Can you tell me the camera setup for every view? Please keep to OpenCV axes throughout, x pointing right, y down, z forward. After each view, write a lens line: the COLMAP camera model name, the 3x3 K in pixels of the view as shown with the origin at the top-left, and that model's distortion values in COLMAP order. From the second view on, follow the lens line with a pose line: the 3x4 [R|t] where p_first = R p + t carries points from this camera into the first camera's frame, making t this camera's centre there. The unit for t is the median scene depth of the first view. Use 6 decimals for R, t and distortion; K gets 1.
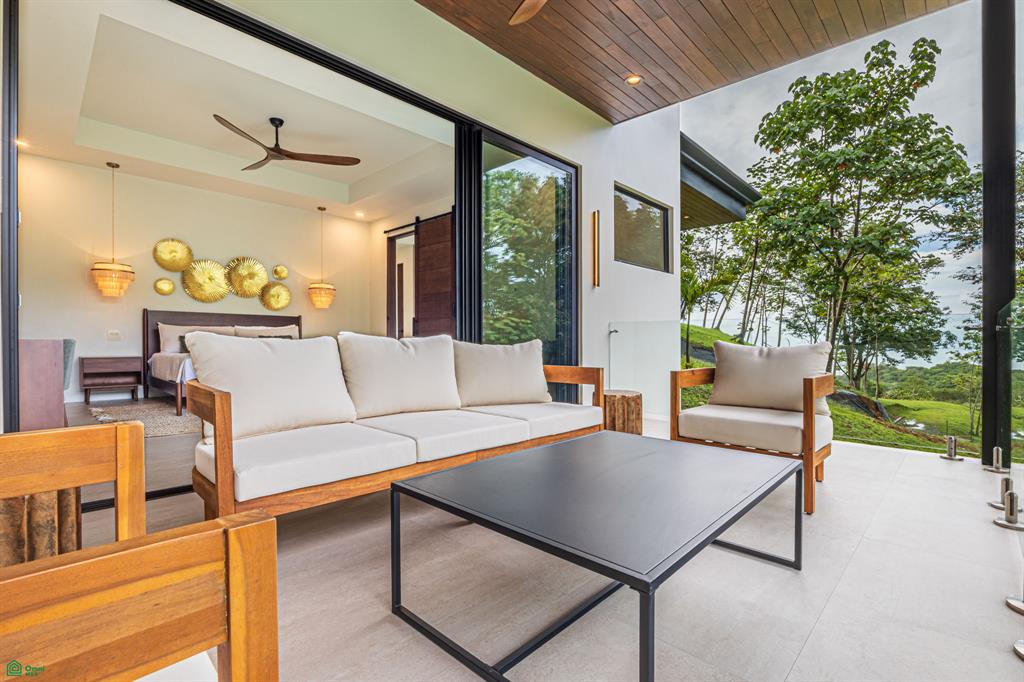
lens RADIAL K [[462.6, 0, 511.7], [0, 462.6, 355.9], [0, 0, 1]] dist [-0.013565, -0.000142]
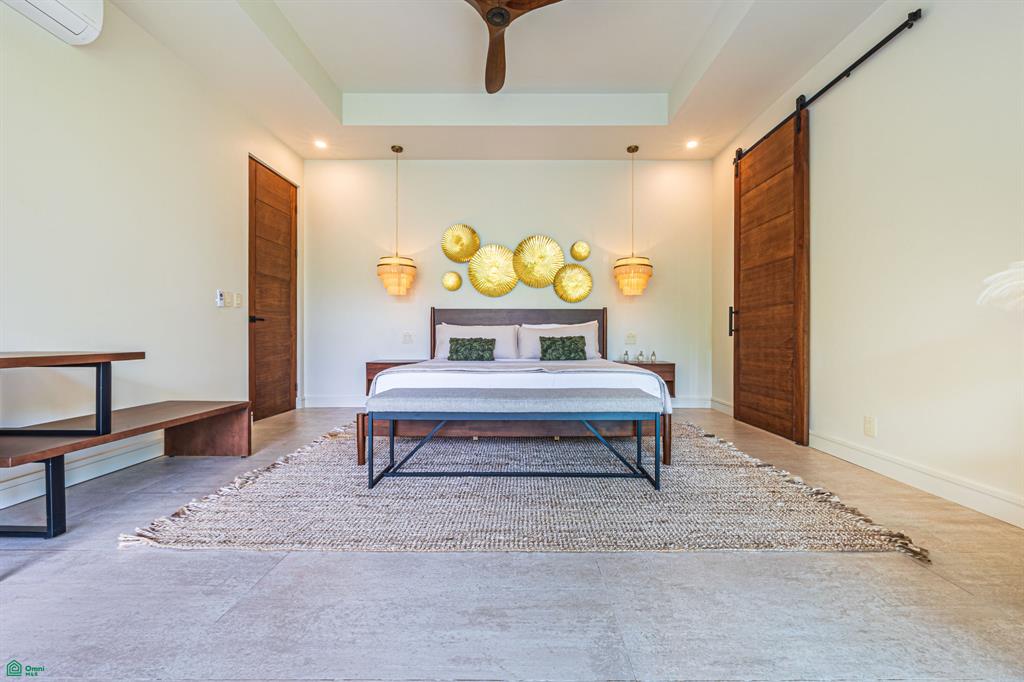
lens RADIAL K [[399.2, 0, 521.9], [0, 399.2, 335.5], [0, 0, 1]] dist [-0.002606, -0.000410]
pose [[0.700890, 0.003660, -0.713260, -0.127266], [-0.015479, 0.999829, -0.010080, -0.042657], [0.713102, 0.018106, 0.700827, 0.573138]]
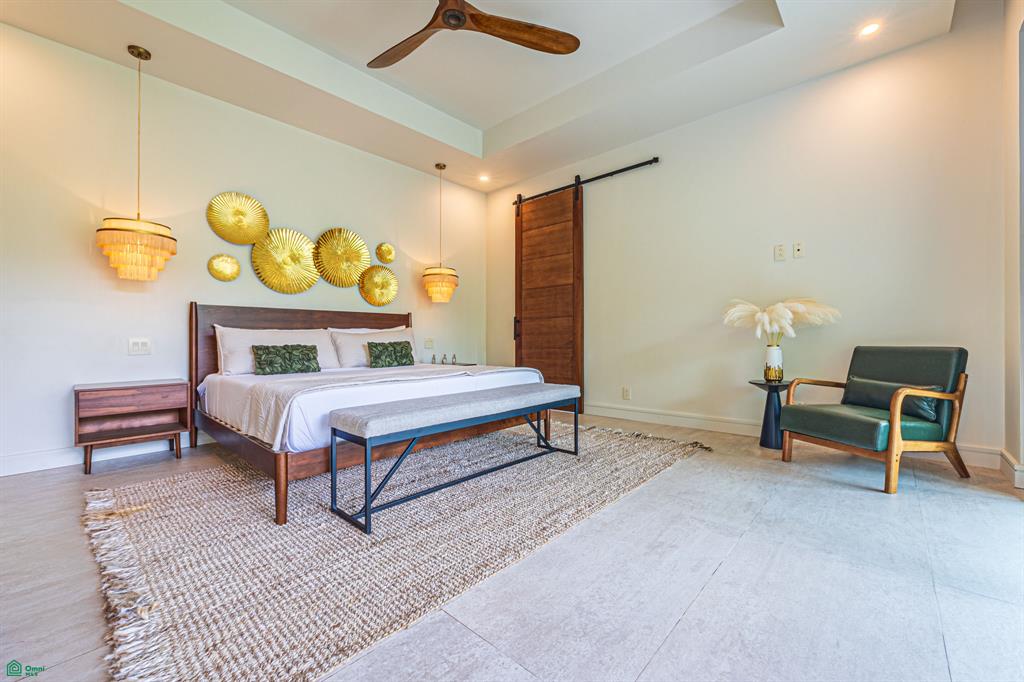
lens RADIAL K [[403.1, 0, 518.9], [0, 403.1, 339.2], [0, 0, 1]] dist [-0.000744, -0.000180]
pose [[0.999228, -0.006061, 0.038804, -0.378129], [0.006787, 0.999804, -0.018589, -0.039537], [-0.038683, 0.018838, 0.999074, 0.437162]]
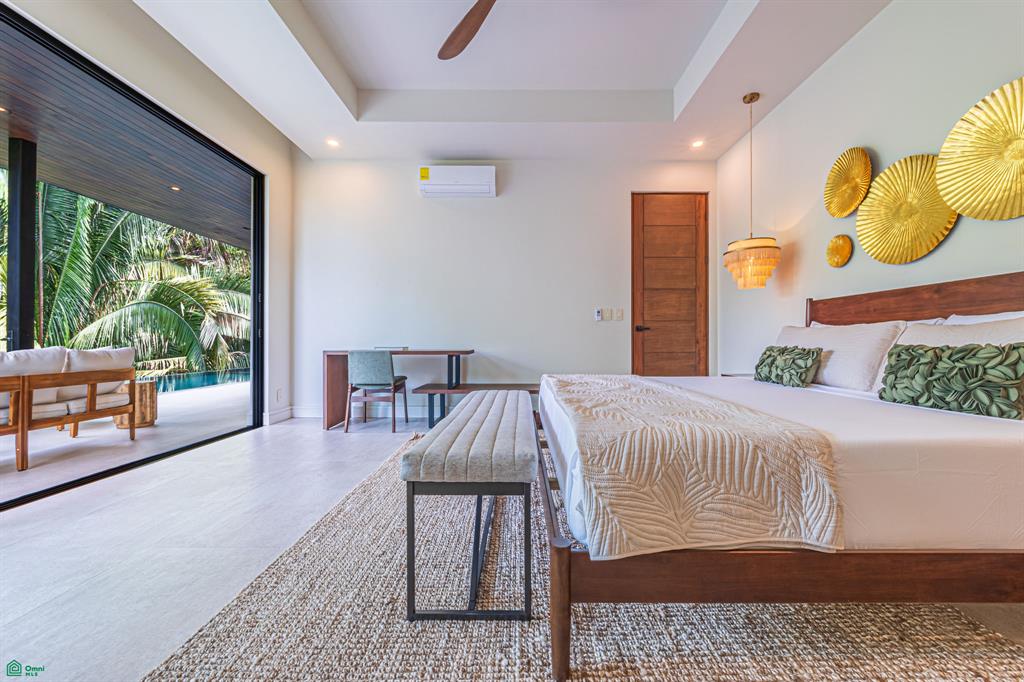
lens RADIAL K [[399.2, 0, 521.9], [0, 399.2, 335.5], [0, 0, 1]] dist [-0.002606, -0.000410]
pose [[-0.708032, -0.009975, -0.706110, -0.195447], [-0.012428, 0.999921, -0.001664, -0.051227], [0.706071, 0.007598, -0.708100, 1.081853]]
